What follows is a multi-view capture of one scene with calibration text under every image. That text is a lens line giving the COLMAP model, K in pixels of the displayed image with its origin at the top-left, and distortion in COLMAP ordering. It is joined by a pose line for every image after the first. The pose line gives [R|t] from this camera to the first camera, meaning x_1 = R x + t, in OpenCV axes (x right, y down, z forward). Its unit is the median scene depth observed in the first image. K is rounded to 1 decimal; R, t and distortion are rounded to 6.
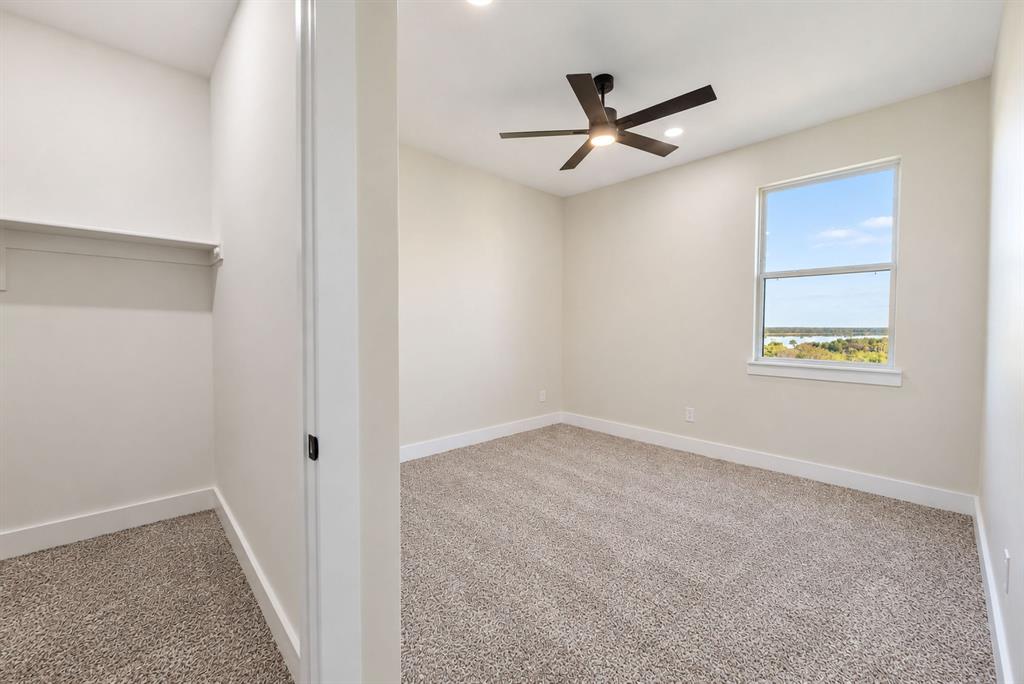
lens RADIAL K [[427.0, 0, 512.0], [0, 427.0, 342.0], [0, 0, 1]] dist [-0.000676, -0.000119]
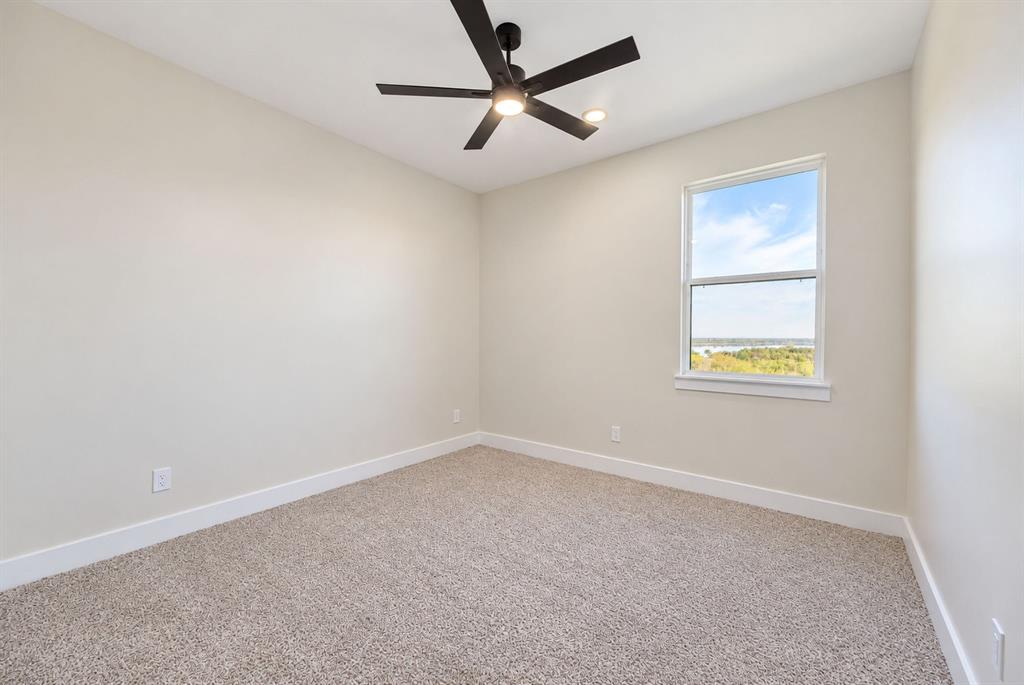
lens RADIAL K [[427.0, 0, 512.0], [0, 427.0, 342.5], [0, 0, 1]] dist [-0.000676, -0.000119]
pose [[0.988290, -0.000781, 0.152583, 0.070946], [0.004290, 0.999734, -0.022668, -0.004741], [-0.152524, 0.023057, 0.988031, 0.155171]]
